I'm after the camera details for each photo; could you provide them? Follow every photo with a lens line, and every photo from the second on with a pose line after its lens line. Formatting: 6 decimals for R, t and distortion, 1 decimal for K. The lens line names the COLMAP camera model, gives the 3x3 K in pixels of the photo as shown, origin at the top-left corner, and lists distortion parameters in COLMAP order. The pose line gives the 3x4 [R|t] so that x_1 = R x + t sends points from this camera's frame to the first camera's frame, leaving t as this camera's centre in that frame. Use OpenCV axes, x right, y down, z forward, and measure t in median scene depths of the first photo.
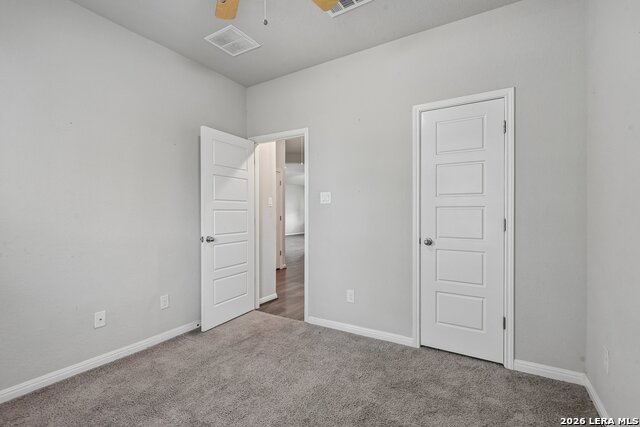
lens RADIAL K [[294.0, 0, 318.8], [0, 294.0, 212.0], [0, 0, 1]] dist [0.000306, -0.002501]
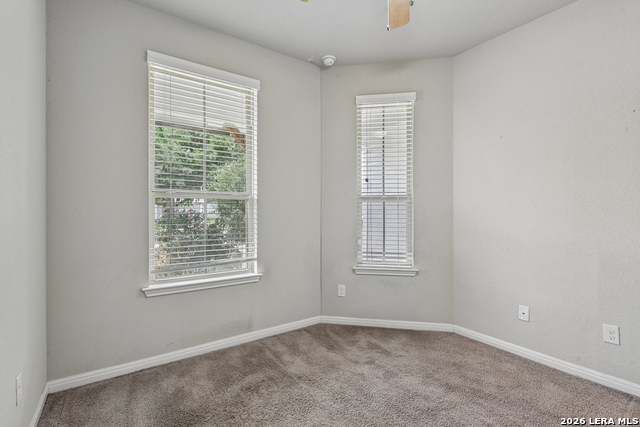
lens RADIAL K [[294.0, 0, 319.1], [0, 294.0, 213.5], [0, 0, 1]] dist [0.000306, -0.002501]
pose [[-0.391594, 0.003106, -0.920133, 0.514925], [-0.000918, 0.999992, 0.003766, 0.002650], [0.920138, 0.002320, -0.391588, 0.736820]]
